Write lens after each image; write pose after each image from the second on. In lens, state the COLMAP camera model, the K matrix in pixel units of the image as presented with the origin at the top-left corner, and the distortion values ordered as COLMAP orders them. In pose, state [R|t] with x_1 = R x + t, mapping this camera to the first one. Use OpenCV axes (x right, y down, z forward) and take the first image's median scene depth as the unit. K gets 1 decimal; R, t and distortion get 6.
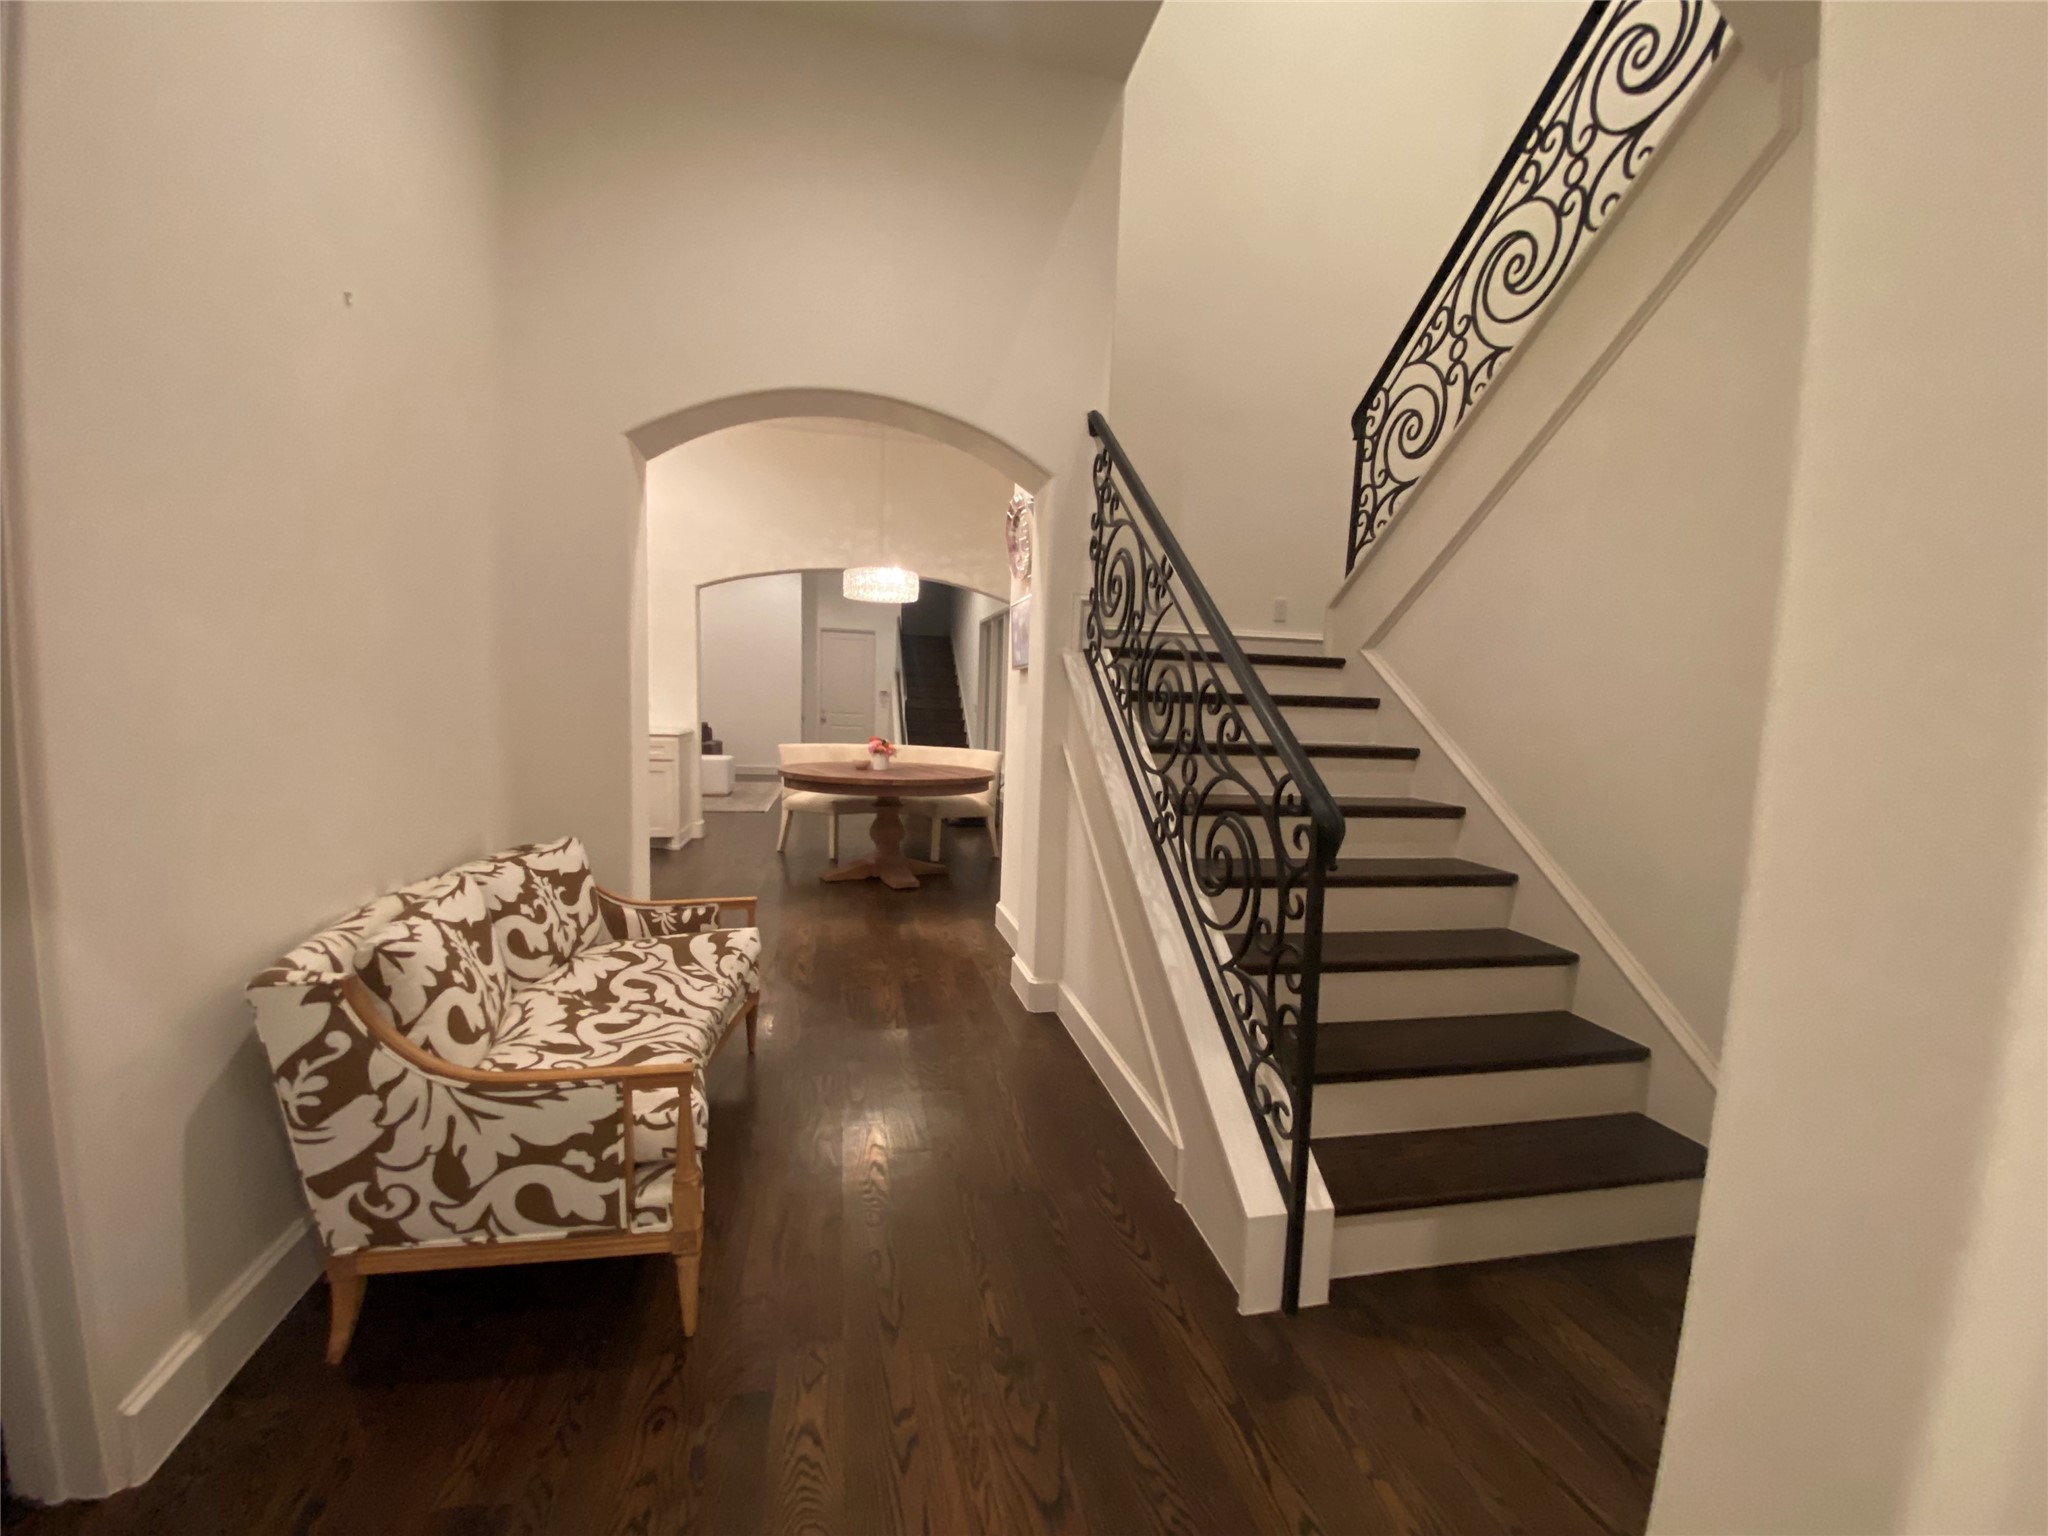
lens RADIAL K [[827.1, 0, 1024.0], [0, 827.1, 768.0], [0, 0, 1]] dist [-0.000306, -0.010391]
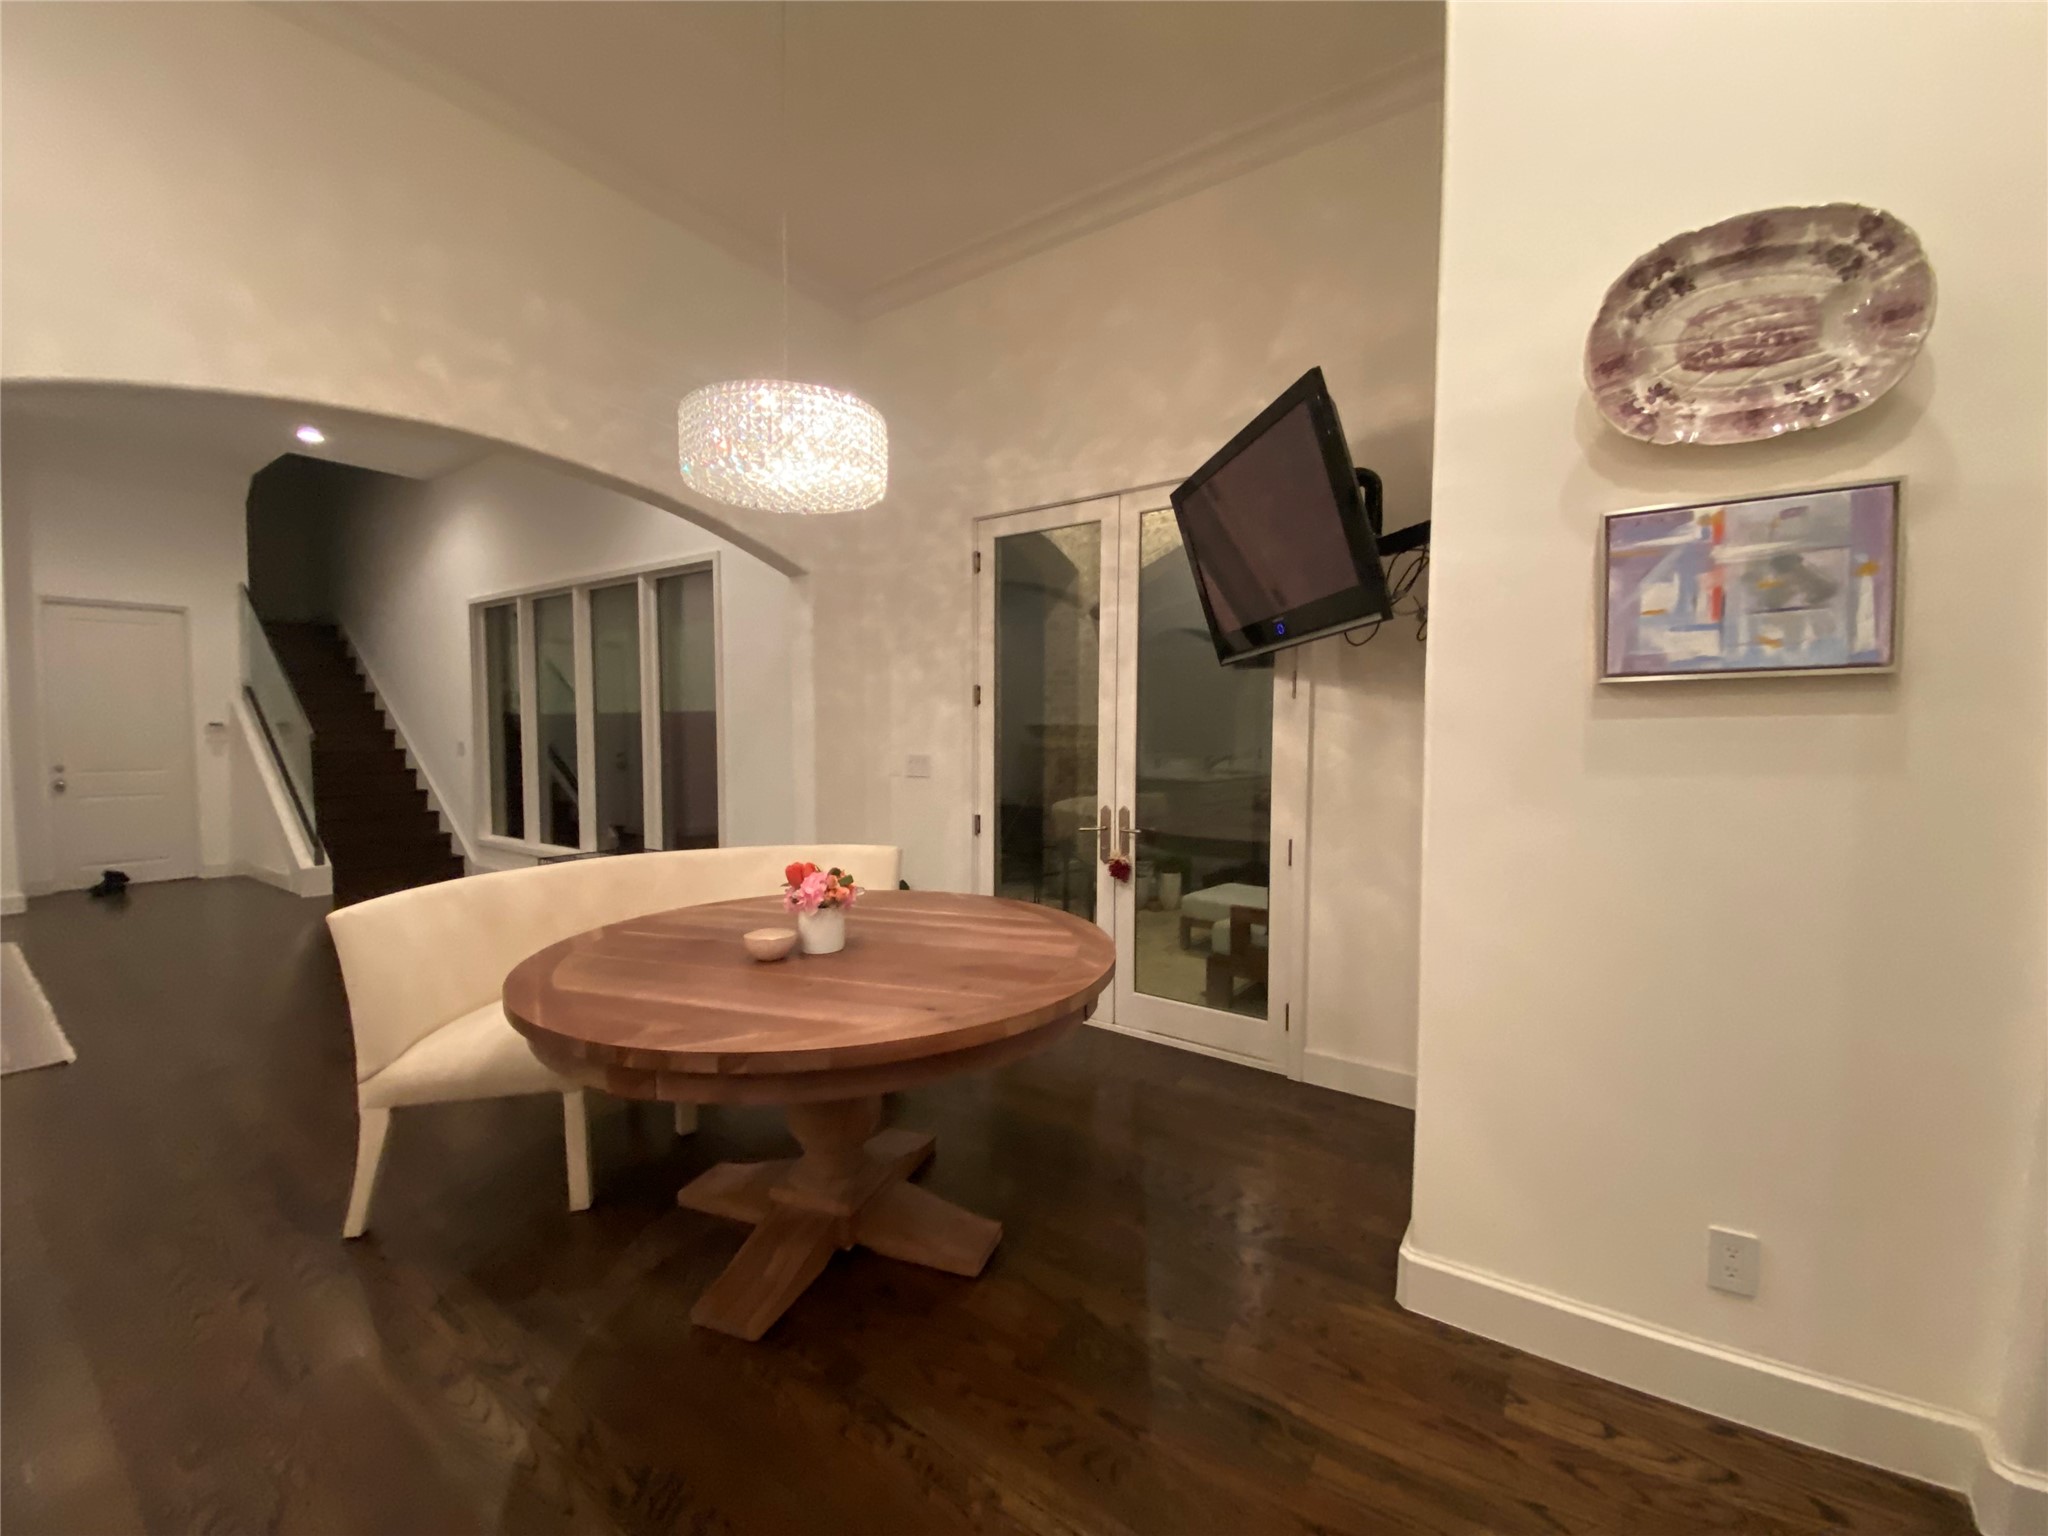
lens RADIAL K [[827.1, 0, 1024.0], [0, 827.1, 768.0], [0, 0, 1]] dist [-0.000306, -0.010391]
pose [[0.738225, -0.069476, 0.670967, -0.192242], [0.078660, 0.996762, 0.016666, -0.043766], [-0.669952, 0.040475, 0.741300, 0.363999]]
